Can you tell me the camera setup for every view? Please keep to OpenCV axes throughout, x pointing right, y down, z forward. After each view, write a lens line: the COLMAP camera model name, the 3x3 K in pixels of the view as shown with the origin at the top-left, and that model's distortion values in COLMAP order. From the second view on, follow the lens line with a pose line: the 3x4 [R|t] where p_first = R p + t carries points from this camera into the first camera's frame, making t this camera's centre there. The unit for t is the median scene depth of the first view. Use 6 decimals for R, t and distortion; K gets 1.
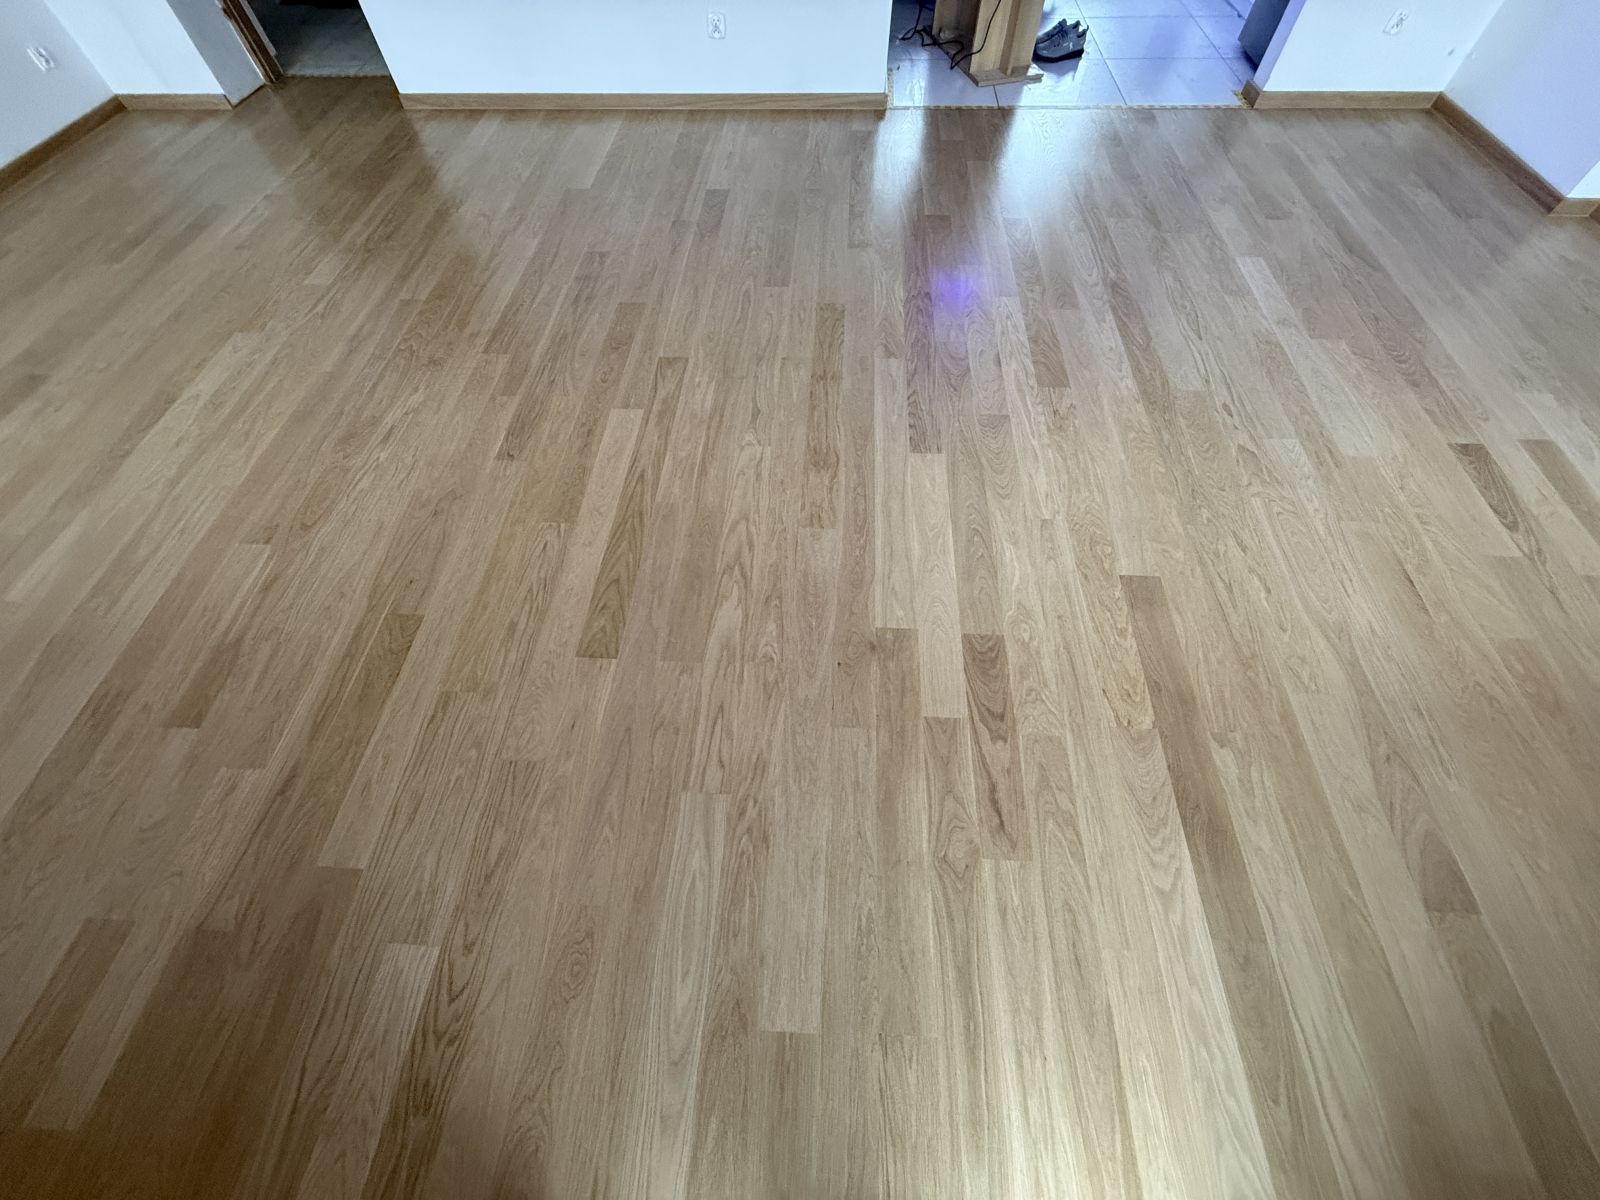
lens RADIAL K [[632.4, 0, 800.0], [0, 632.4, 600.0], [0, 0, 1]] dist [-0.002125, 0.000189]
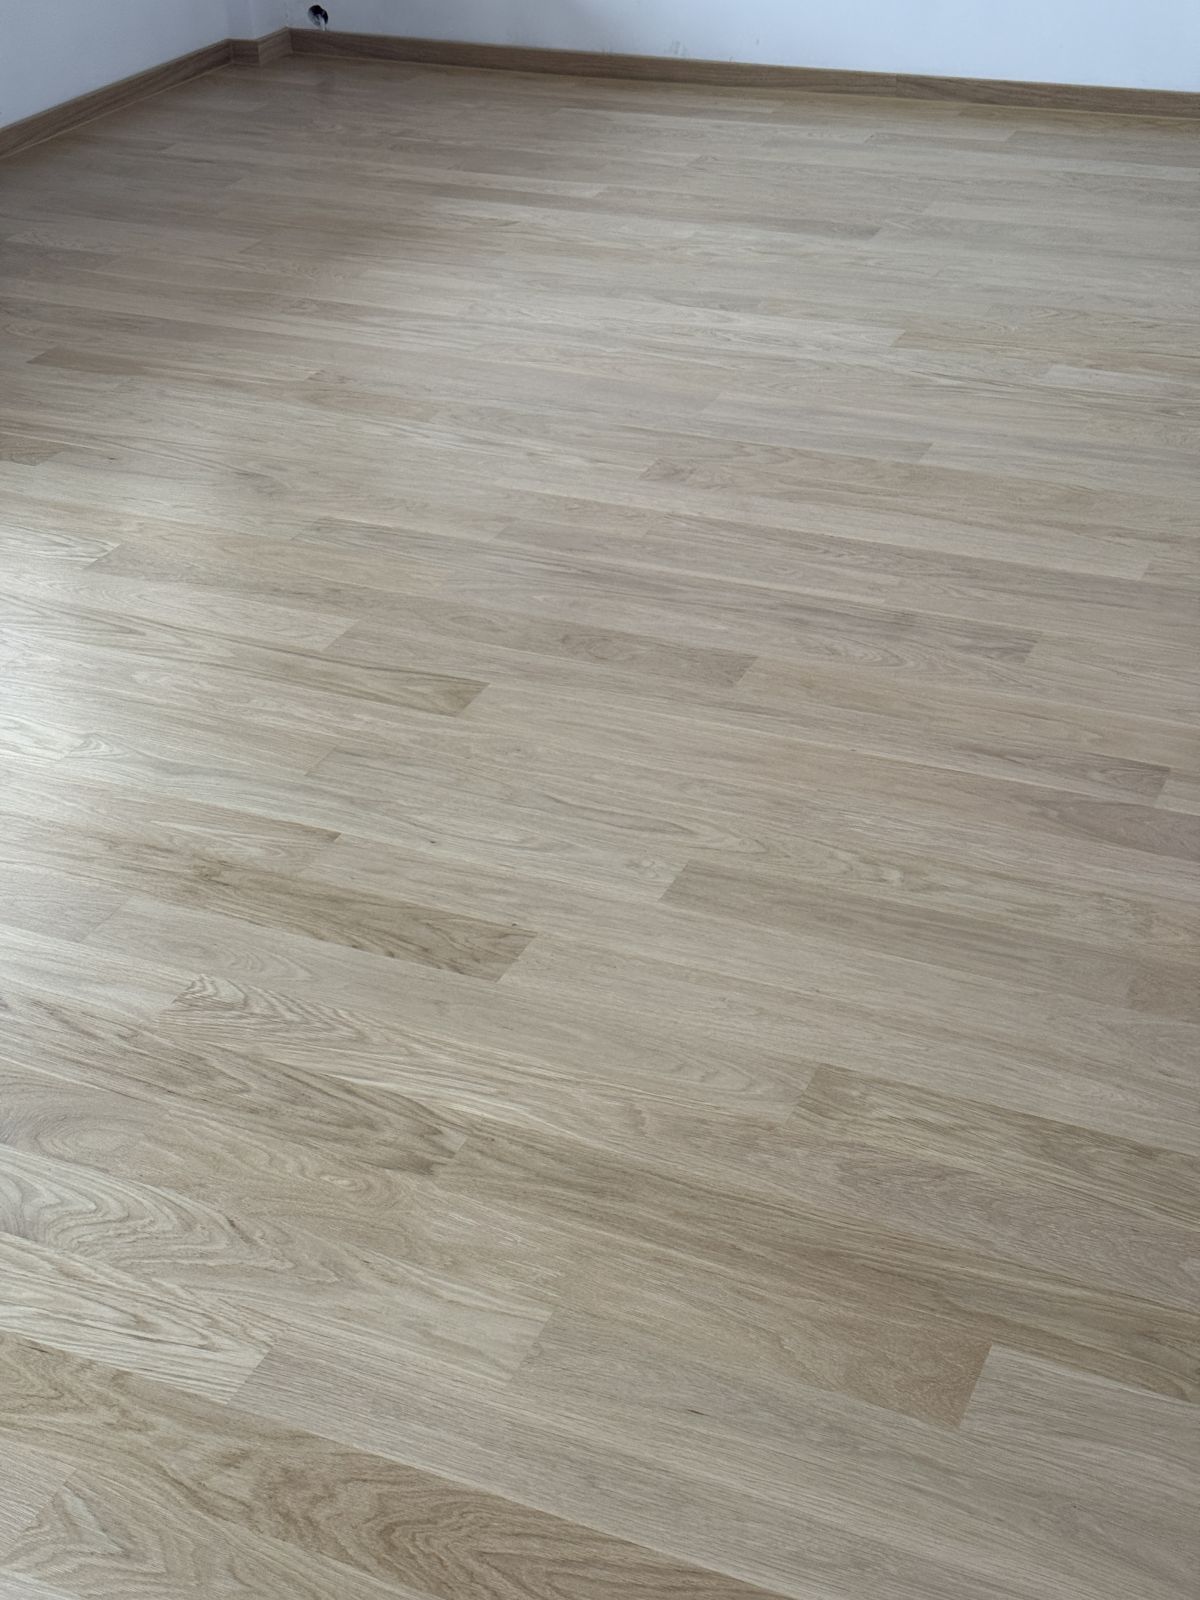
lens RADIAL K [[2218.1, 0, 600.0], [0, 2218.1, 800.0], [0, 0, 1]] dist [0.149802, -0.129020]
pose [[-0.352053, 0.501127, -0.790526, 1.035892], [-0.772252, 0.321701, 0.547846, -1.368329], [0.528853, 0.803356, 0.273740, 0.829318]]
